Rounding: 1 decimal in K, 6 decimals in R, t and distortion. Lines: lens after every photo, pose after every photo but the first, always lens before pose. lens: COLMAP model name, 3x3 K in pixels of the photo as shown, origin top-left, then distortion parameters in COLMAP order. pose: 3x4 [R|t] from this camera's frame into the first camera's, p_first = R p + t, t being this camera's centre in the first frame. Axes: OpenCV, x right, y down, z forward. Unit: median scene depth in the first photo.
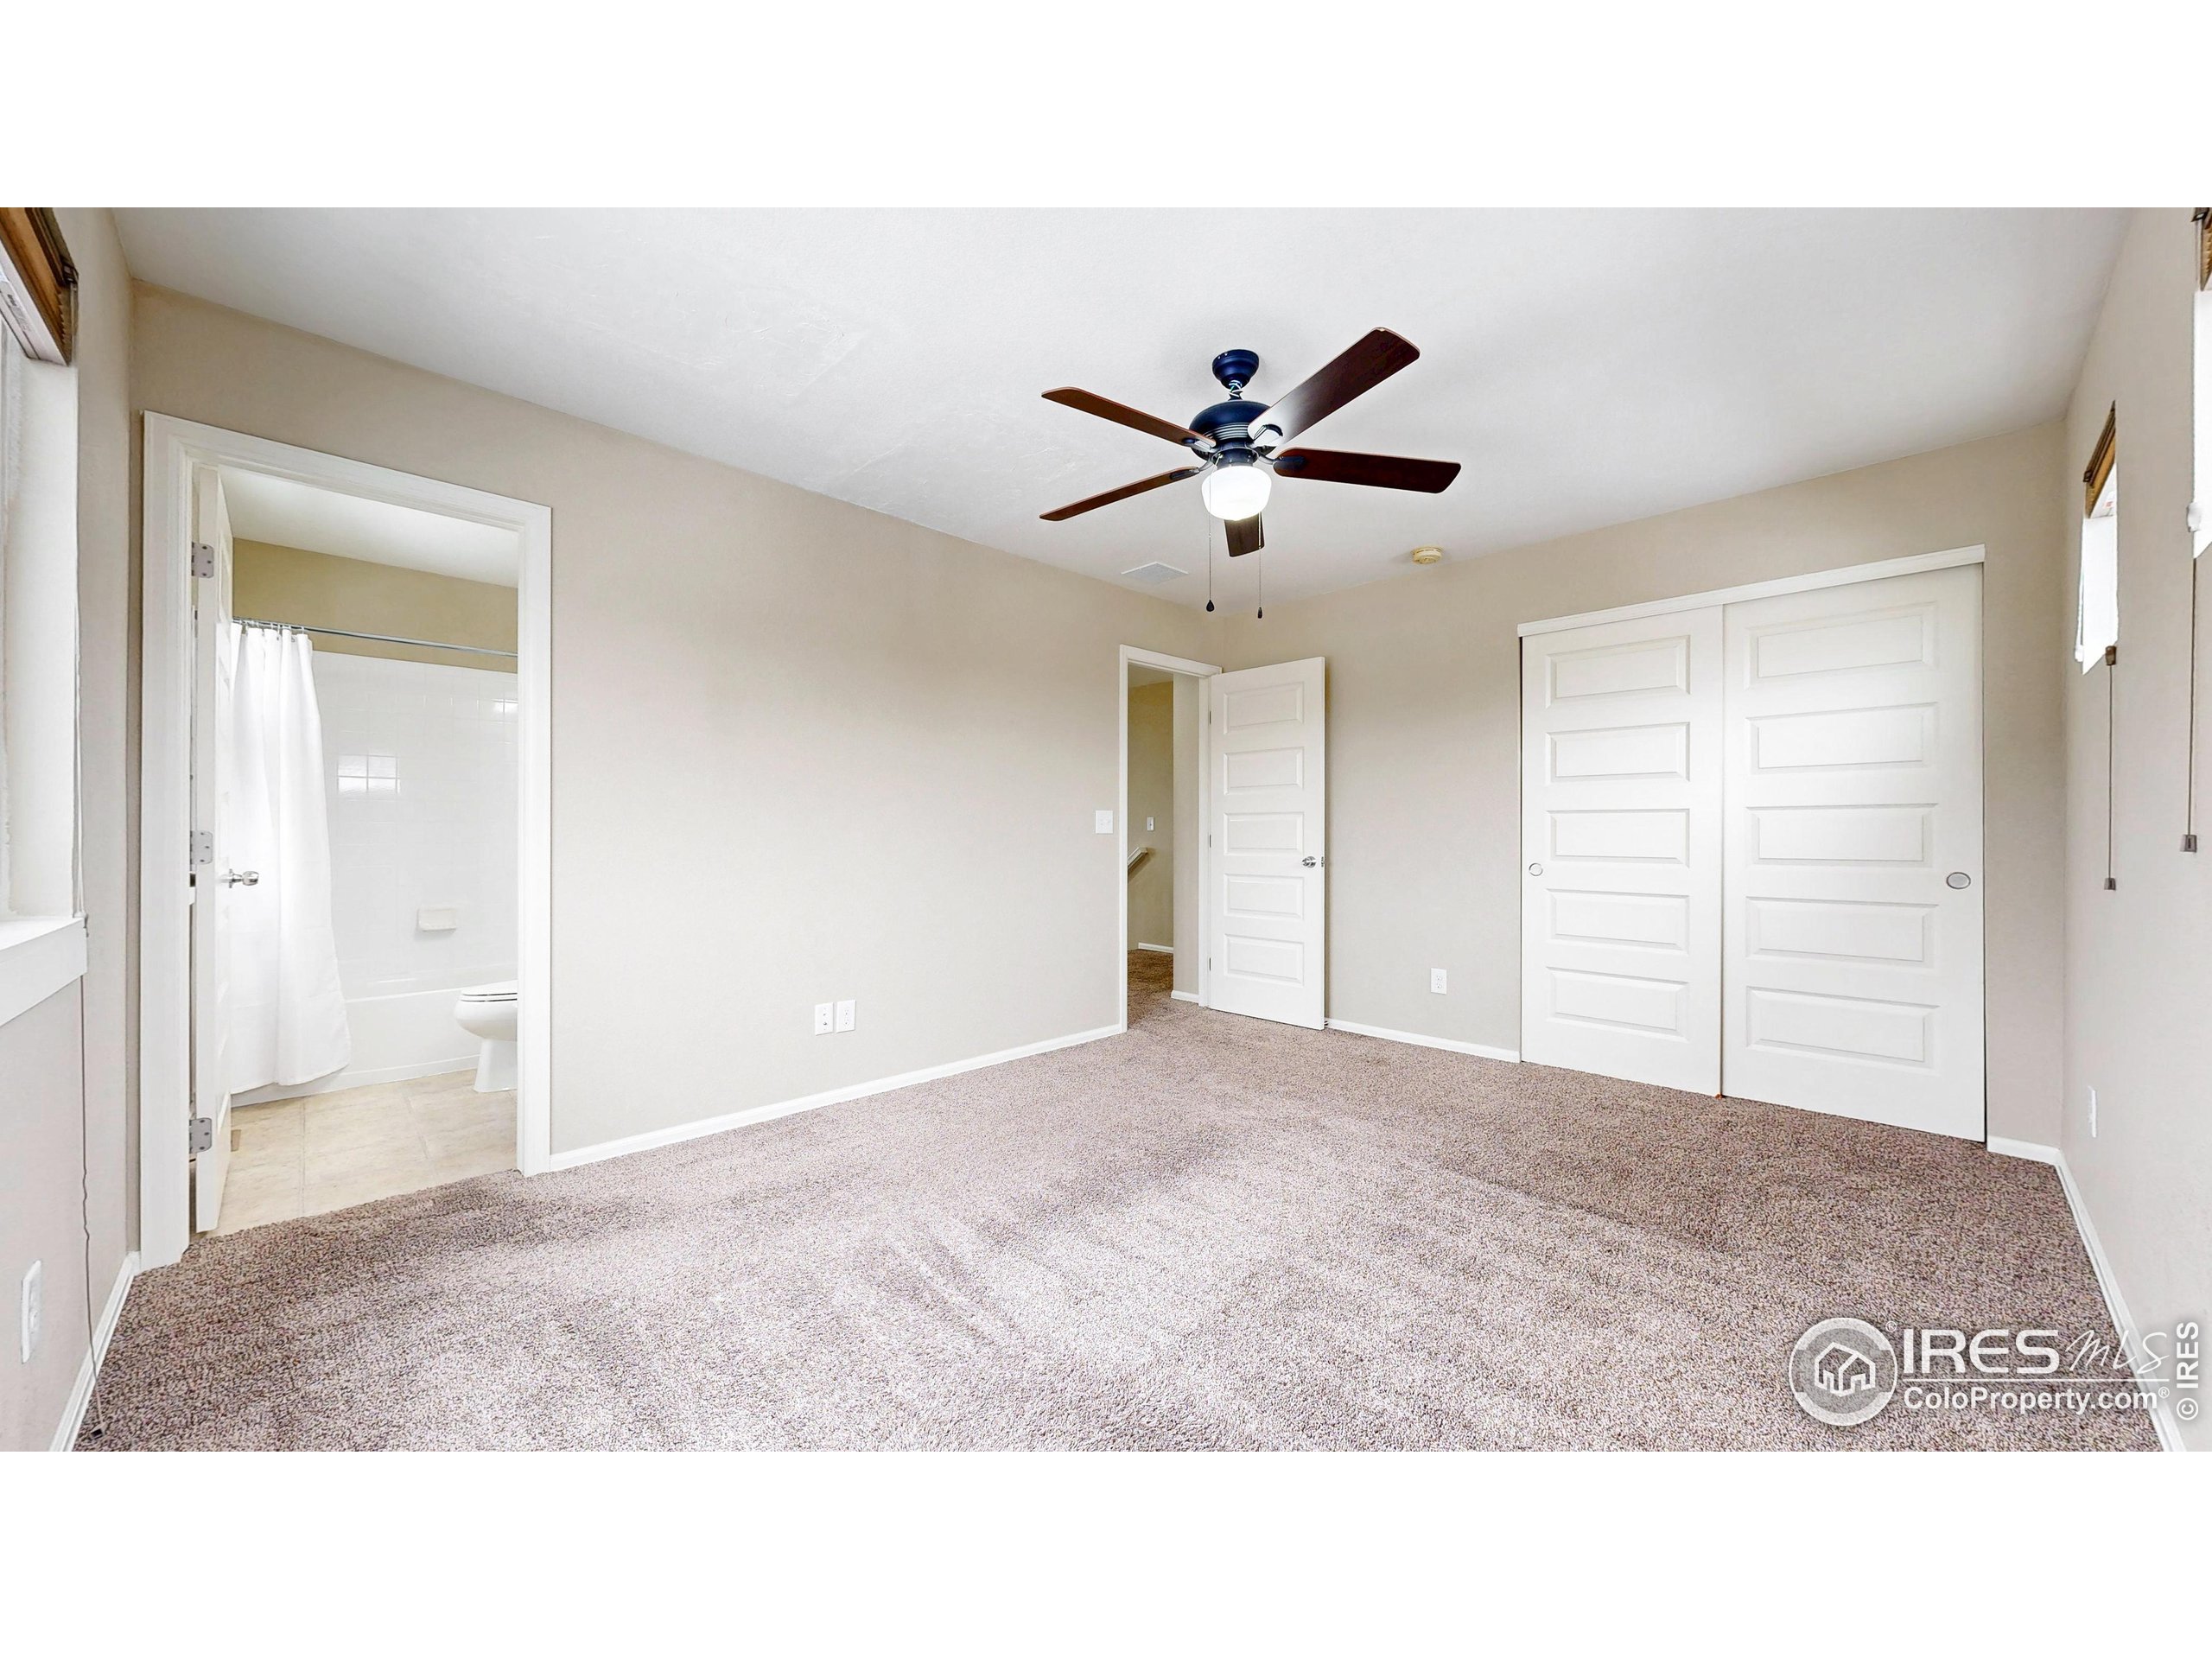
lens RADIAL K [[815.0, 0, 1108.6], [0, 815.0, 833.2], [0, 0, 1]] dist [0.002572, 0.000883]
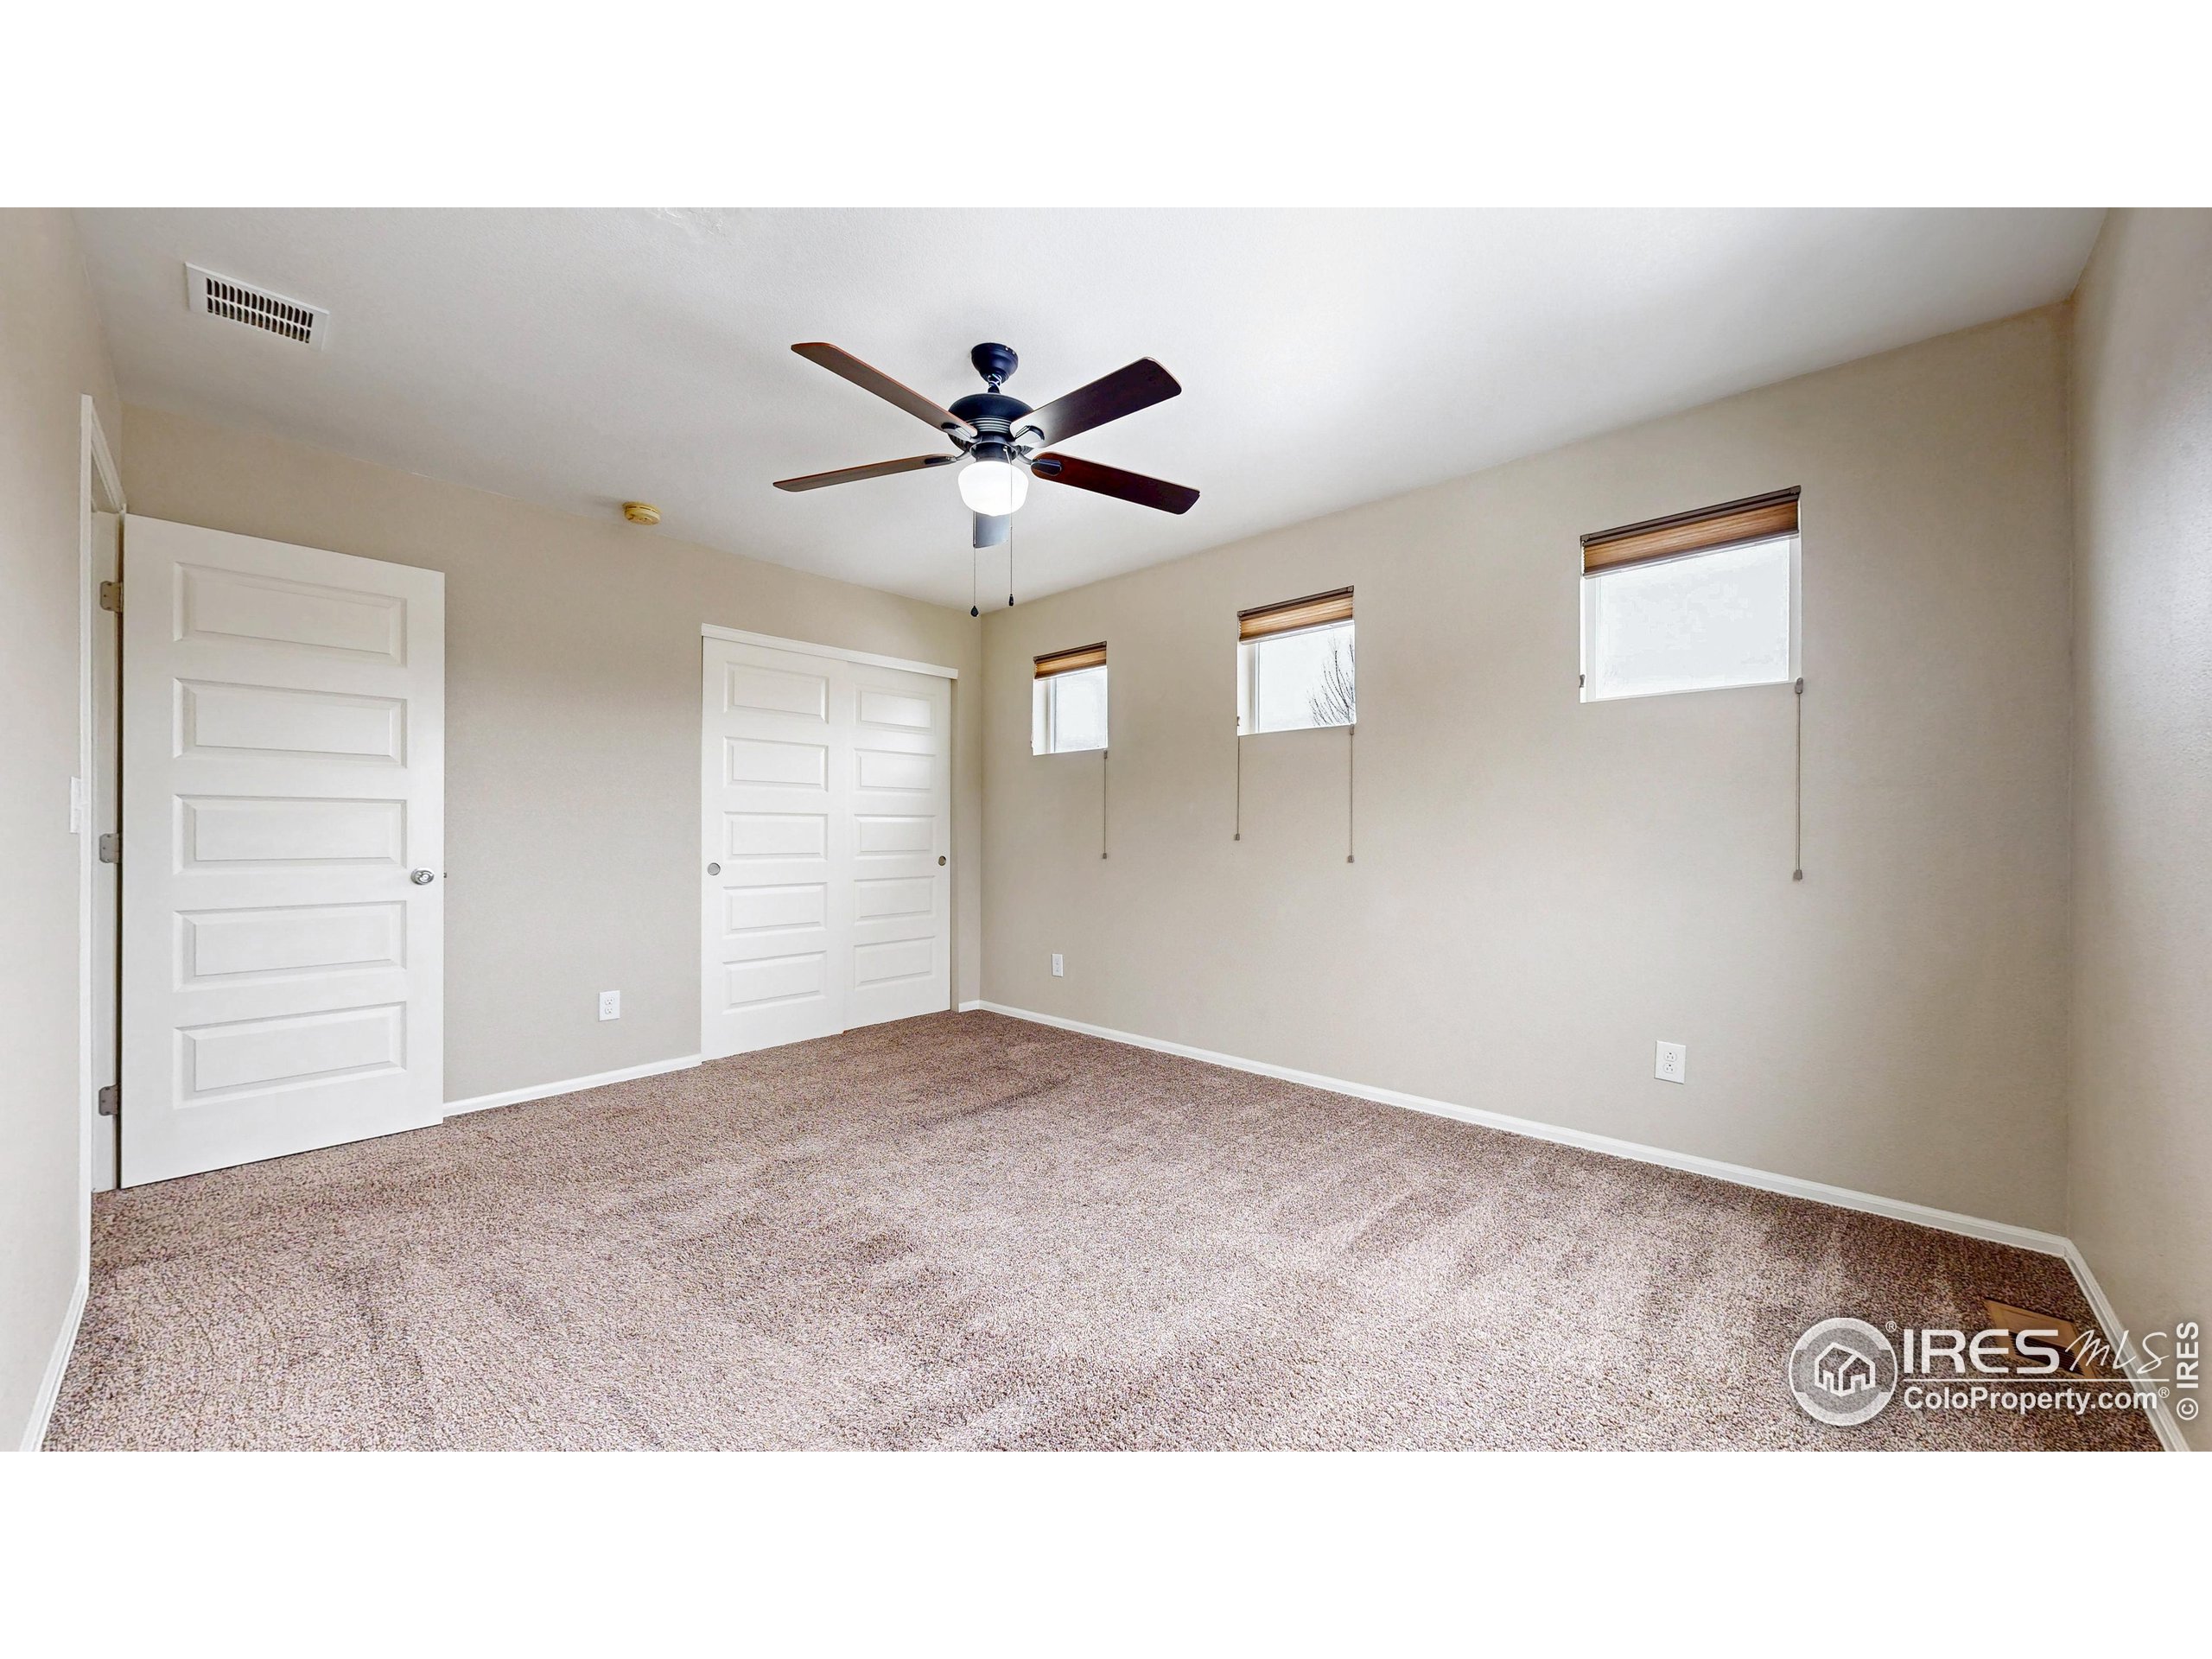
lens RADIAL K [[815.0, 0, 1100.7], [0, 815.0, 828.0], [0, 0, 1]] dist [0.002572, 0.000883]
pose [[-0.035681, 0.007905, 0.999332, -0.520422], [0.003275, 0.999964, -0.007793, 0.003012], [-0.999358, 0.002995, -0.035706, 0.563256]]
